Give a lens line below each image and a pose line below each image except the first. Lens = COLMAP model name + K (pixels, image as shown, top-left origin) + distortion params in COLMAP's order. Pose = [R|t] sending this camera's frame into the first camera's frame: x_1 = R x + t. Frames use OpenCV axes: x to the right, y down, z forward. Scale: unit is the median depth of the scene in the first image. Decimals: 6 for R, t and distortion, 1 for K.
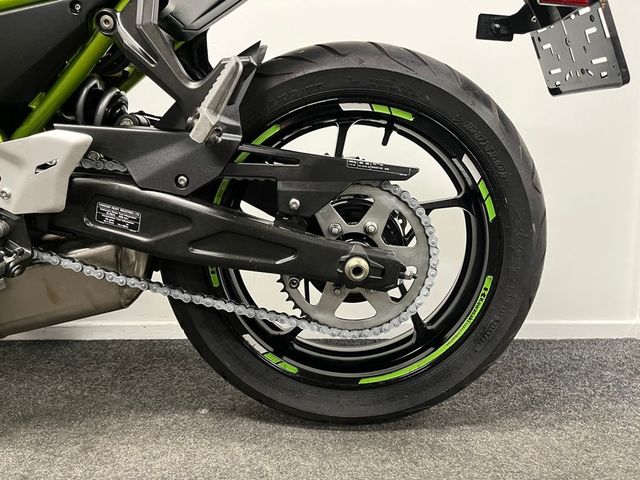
lens RADIAL K [[483.0, 0, 320.0], [0, 483.0, 240.0], [0, 0, 1]] dist [0.079736, -0.106821]
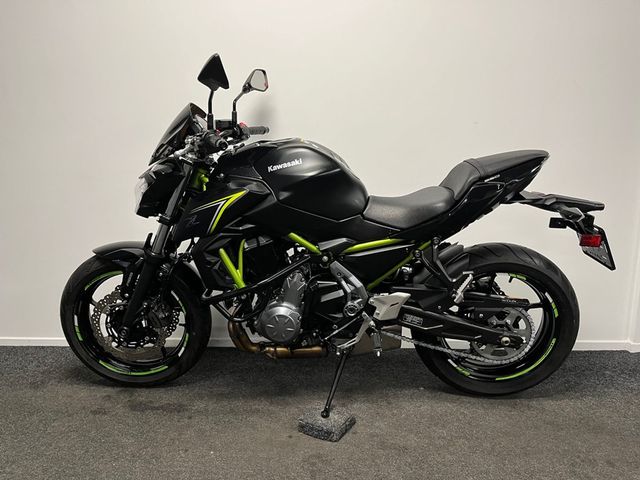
lens RADIAL K [[483.0, 0, 320.0], [0, 483.0, 240.0], [0, 0, 1]] dist [0.079736, -0.106821]
pose [[0.998601, 0.001624, -0.052852, -0.688666], [0.002431, 0.997061, 0.076576, -0.604141], [0.052821, -0.076597, 0.995662, -1.450974]]
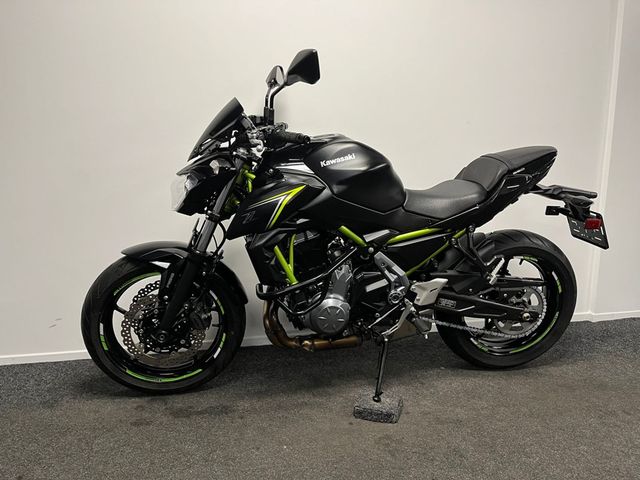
lens RADIAL K [[483.0, 0, 320.0], [0, 483.0, 240.0], [0, 0, 1]] dist [0.079736, -0.106821]
pose [[0.986395, -0.037158, 0.160140, -1.409993], [0.024879, 0.996642, 0.078011, -0.581868], [-0.162501, -0.072965, 0.984007, -1.480605]]
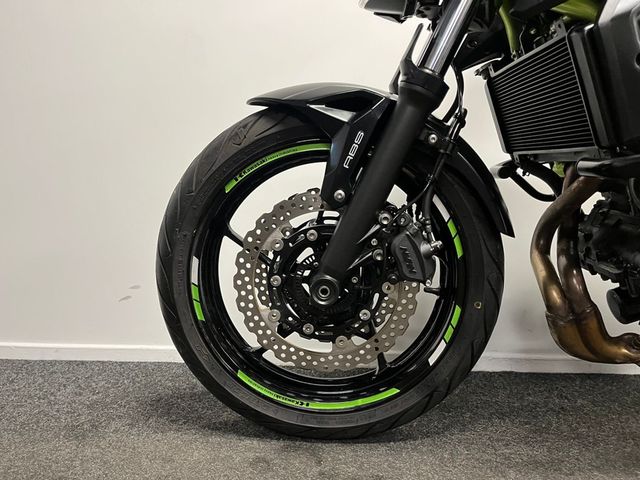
lens RADIAL K [[483.0, 0, 320.0], [0, 483.0, 240.0], [0, 0, 1]] dist [0.079736, -0.106821]
pose [[0.998363, 0.010549, -0.056222, -1.752688], [-0.013580, 0.998459, -0.053805, -0.009166], [0.055567, 0.054481, 0.996967, -0.073435]]
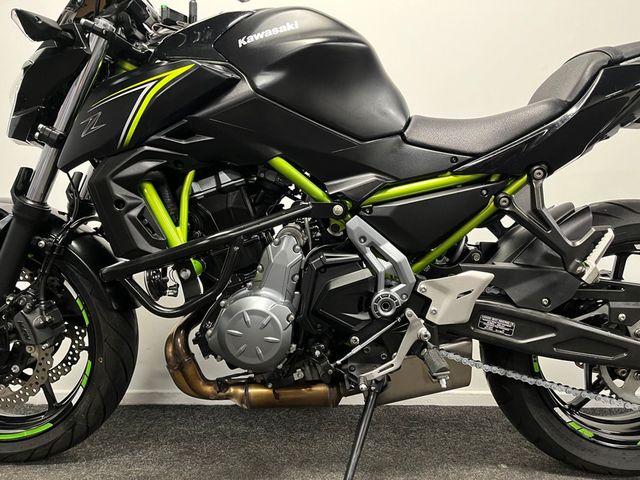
lens RADIAL K [[483.0, 0, 320.0], [0, 483.0, 240.0], [0, 0, 1]] dist [0.079736, -0.106821]
pose [[0.999533, -0.001201, -0.030544, -0.792411], [-0.002089, 0.994208, -0.107451, -0.126011], [0.030496, 0.107464, 0.993741, -0.443590]]
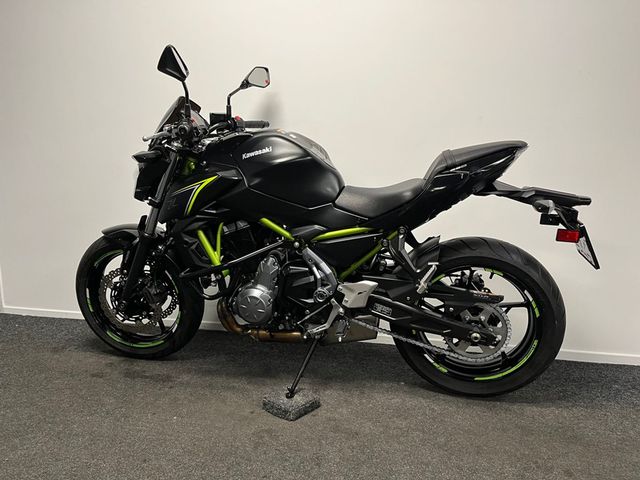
lens RADIAL K [[483.0, 0, 320.0], [0, 483.0, 240.0], [0, 0, 1]] dist [0.079736, -0.106821]
pose [[0.972304, 0.038452, -0.230534, -0.130482], [-0.025879, 0.998020, 0.057319, -0.501875], [0.232282, -0.049765, 0.971375, -1.451717]]
